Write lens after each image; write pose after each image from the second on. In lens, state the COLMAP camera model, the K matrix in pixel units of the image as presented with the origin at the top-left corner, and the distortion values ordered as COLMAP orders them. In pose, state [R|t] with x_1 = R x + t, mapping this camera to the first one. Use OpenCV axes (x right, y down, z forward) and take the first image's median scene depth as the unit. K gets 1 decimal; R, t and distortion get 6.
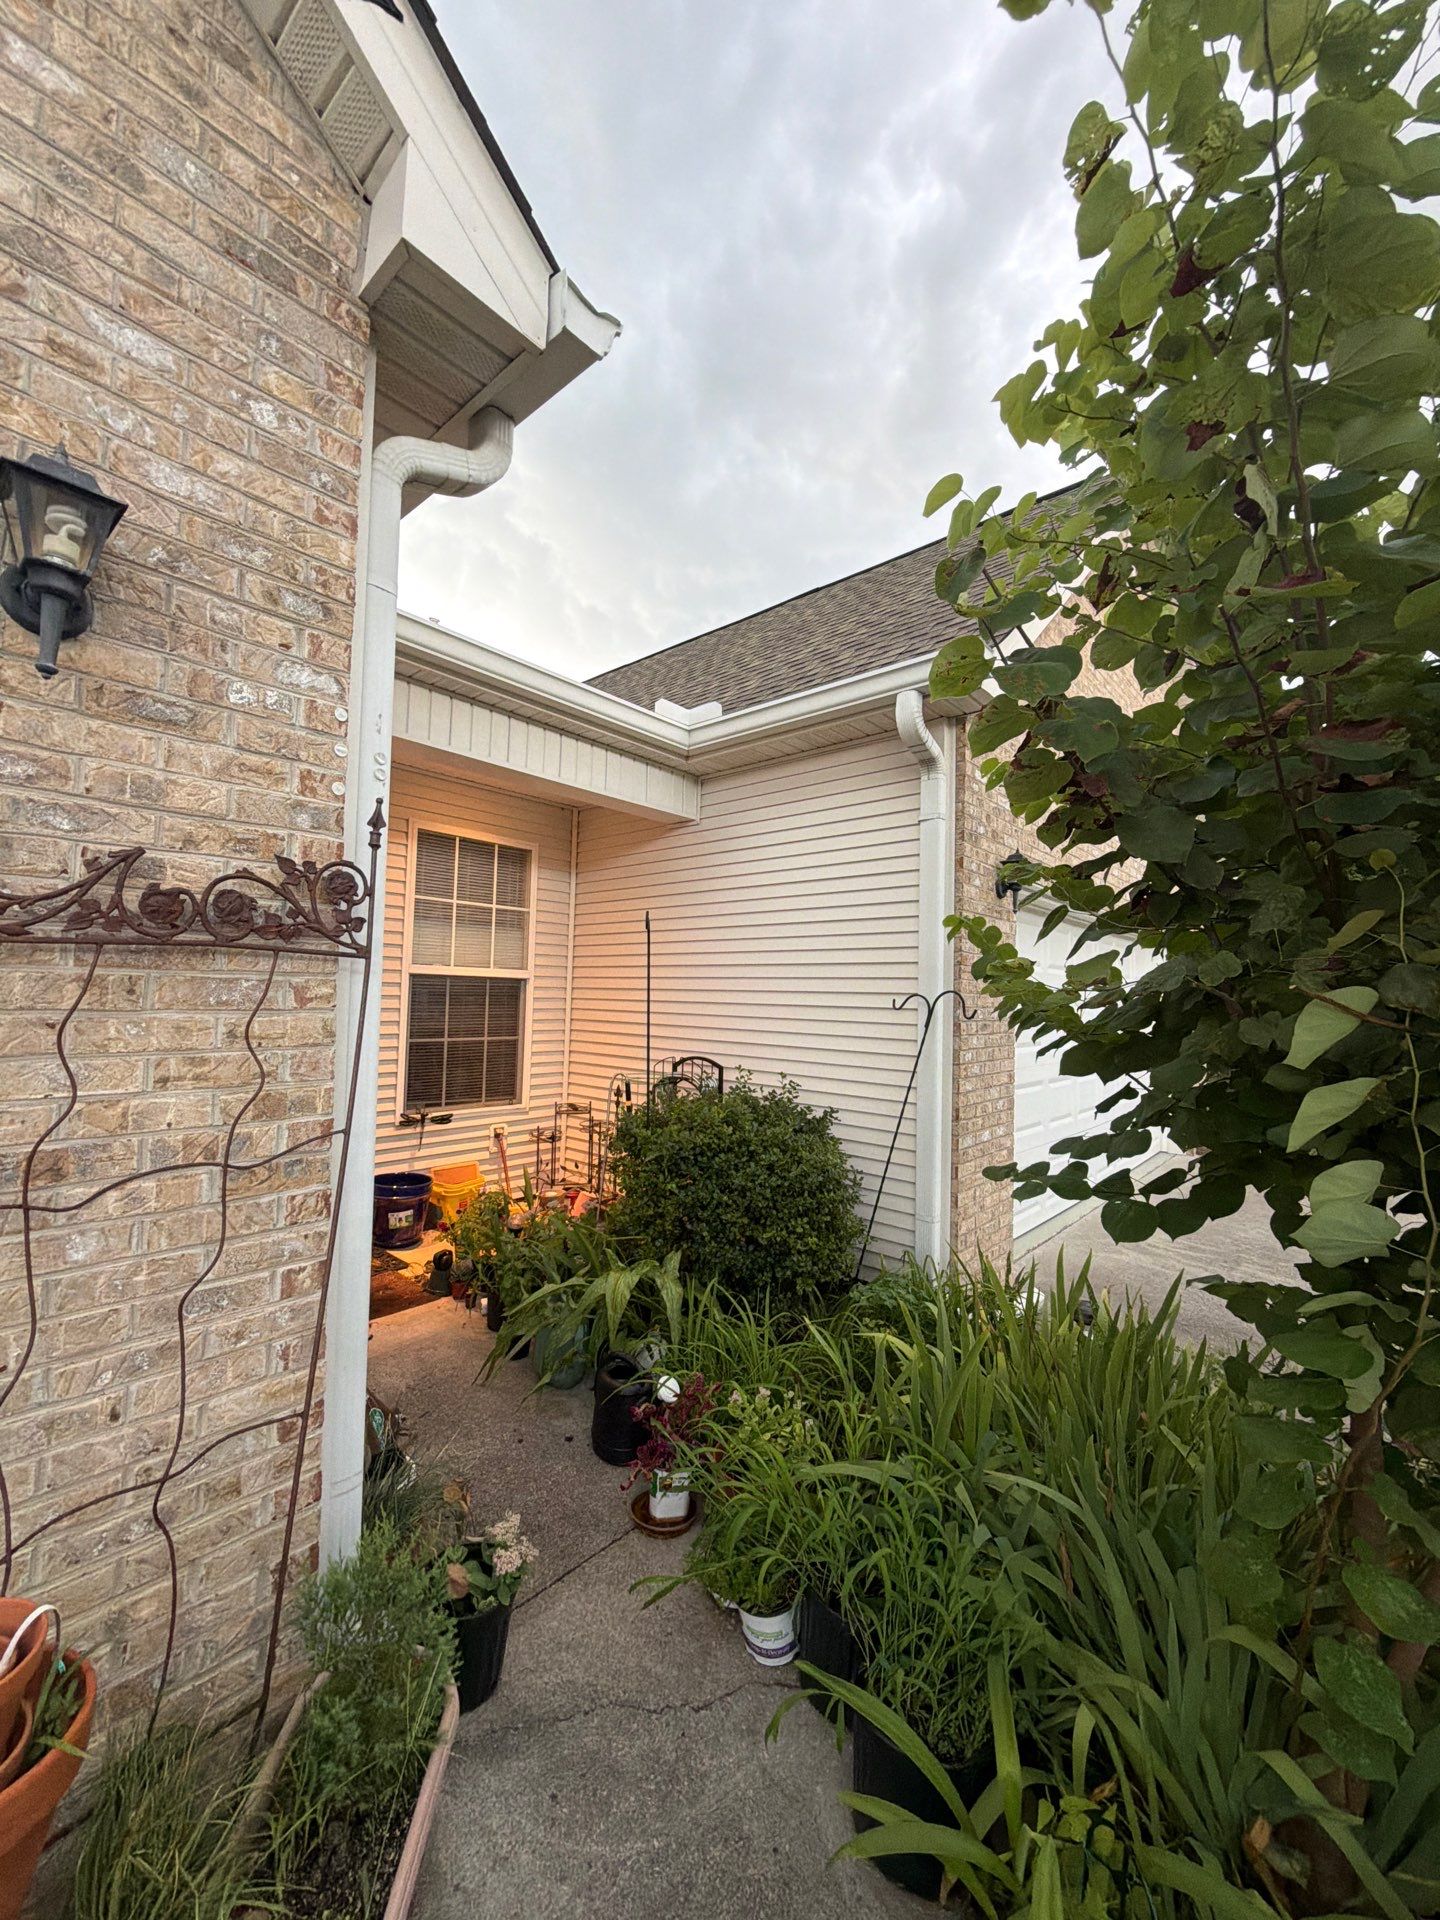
lens RADIAL K [[764.1, 0, 726.8], [0, 764.1, 975.4], [0, 0, 1]] dist [0.005325, -0.001198]
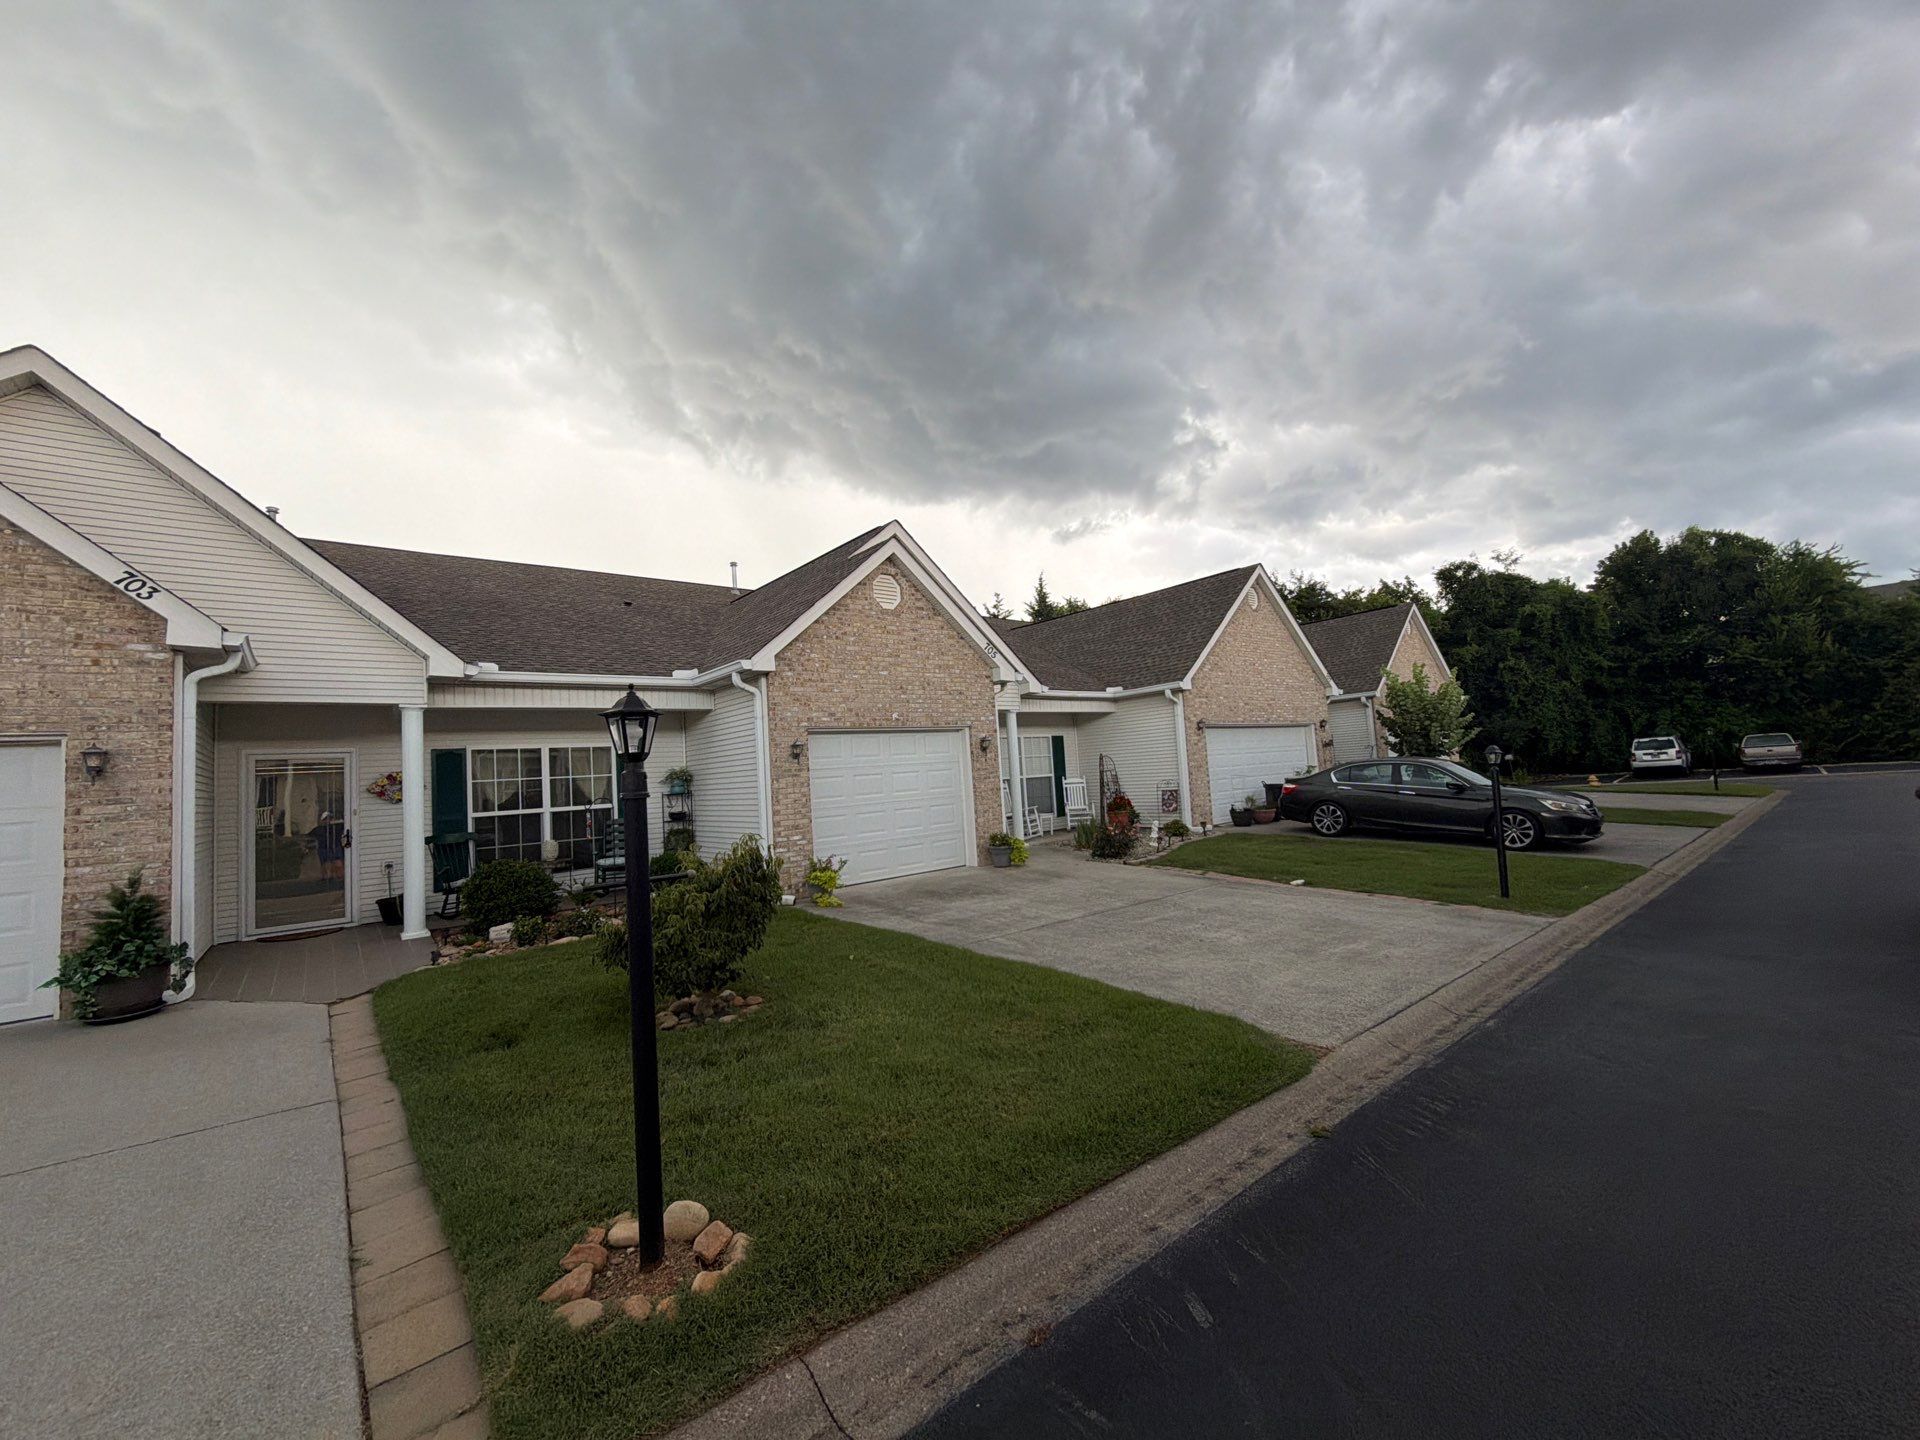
lens RADIAL K [[764.1, 0, 966.8], [0, 764.1, 726.6], [0, 0, 1]] dist [0.005325, -0.001198]
pose [[0.982133, -0.089434, -0.165579, 1.218284], [0.083607, 0.995620, -0.041846, 0.006384], [0.168597, 0.027254, 0.985308, -1.268960]]
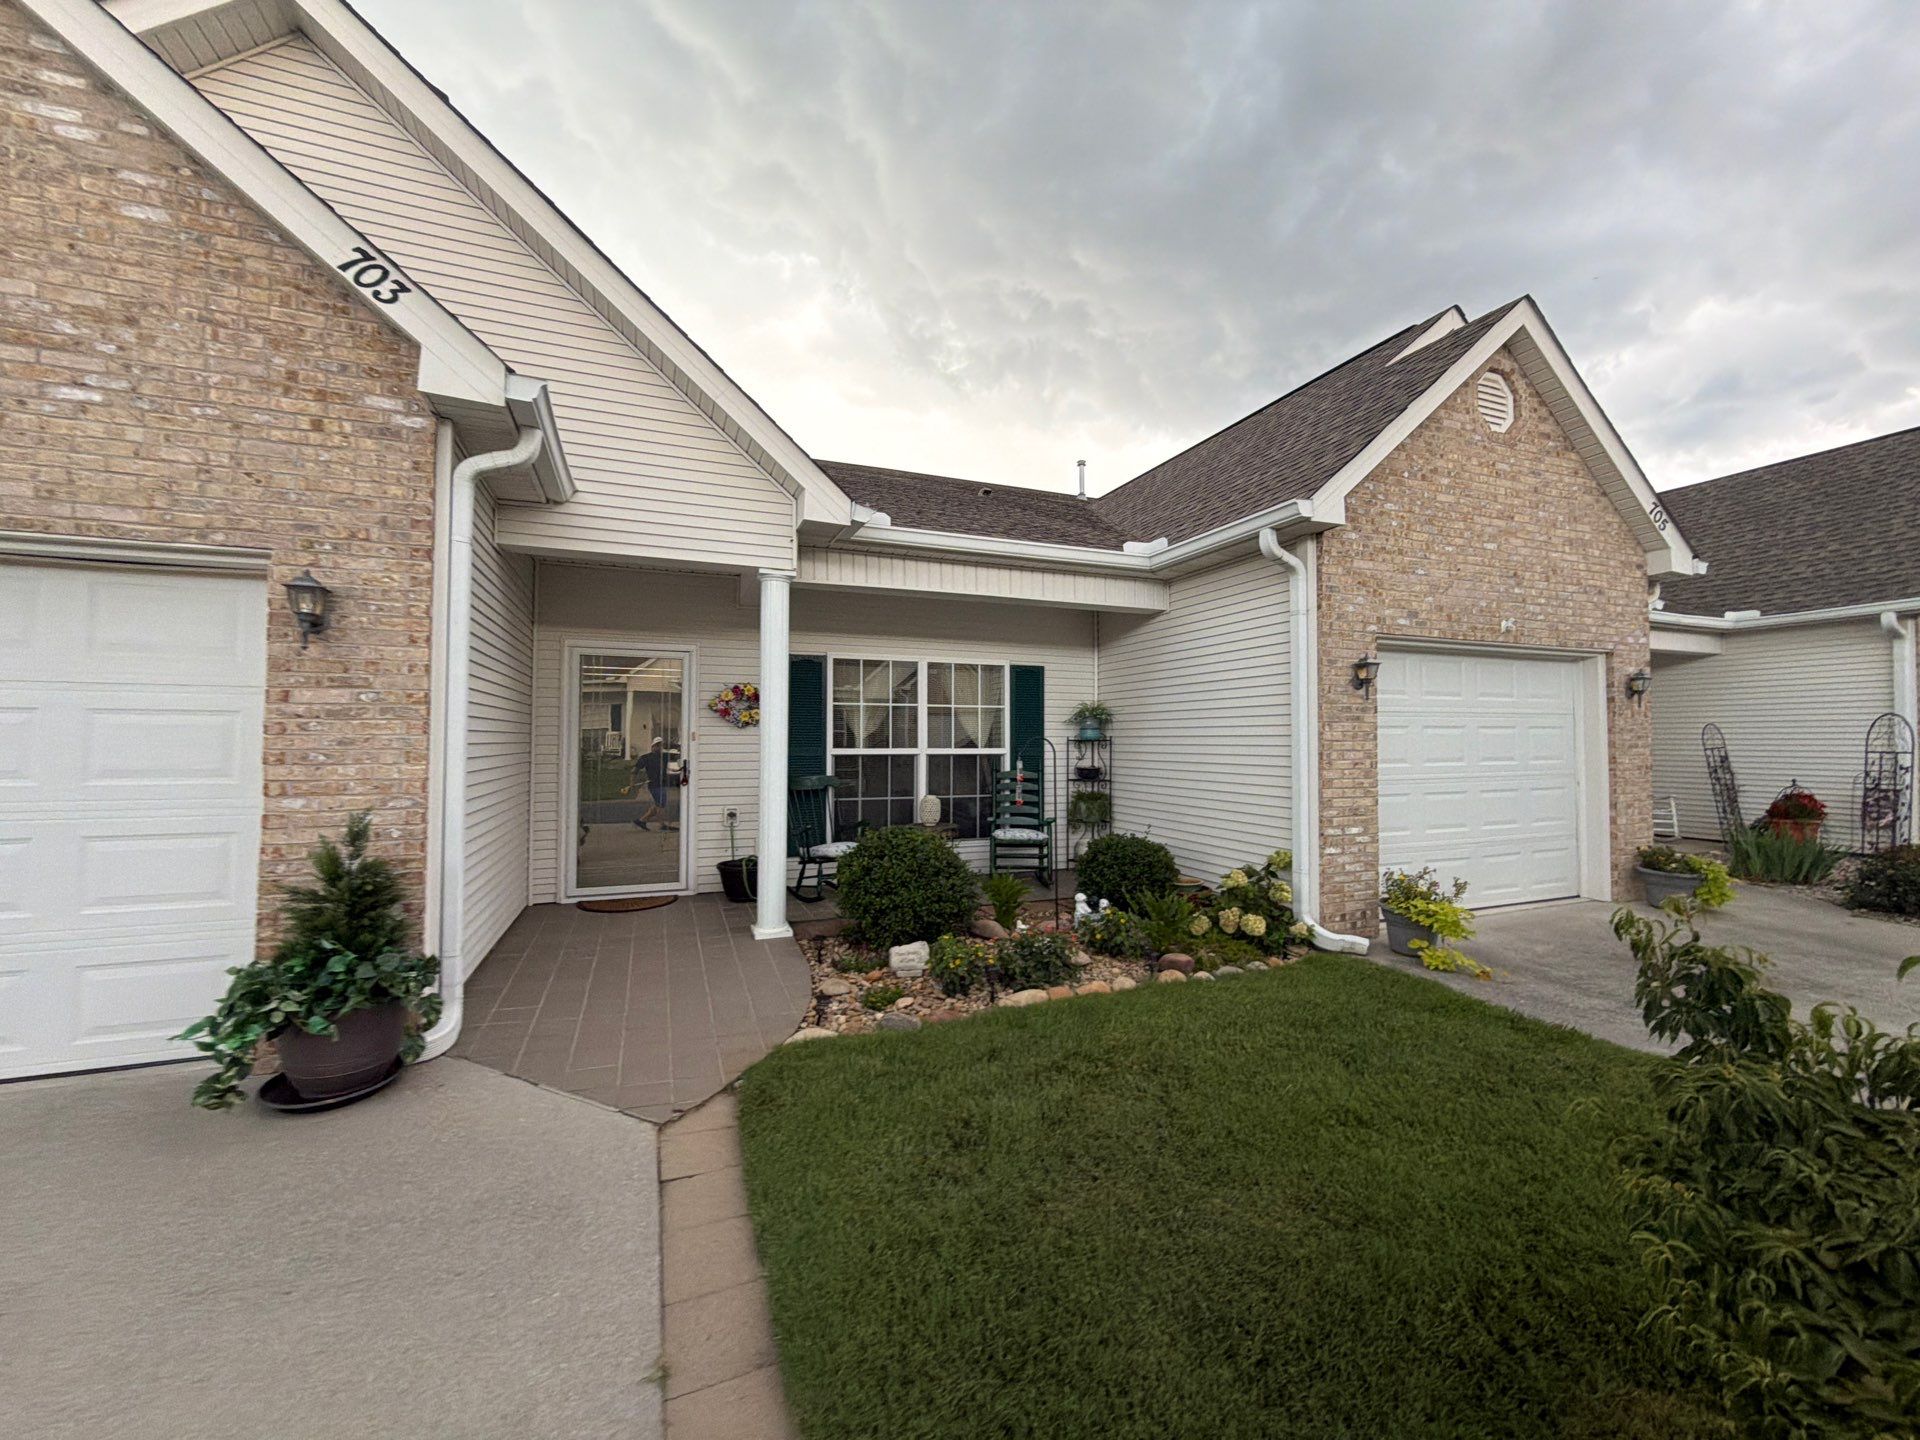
lens RADIAL K [[764.1, 0, 973.1], [0, 764.1, 725.0], [0, 0, 1]] dist [0.005325, -0.001198]
pose [[0.888621, -0.028191, -0.457774, 0.329836], [0.025862, 0.999601, -0.011355, 0.021712], [0.457912, -0.001749, 0.888996, -0.517913]]
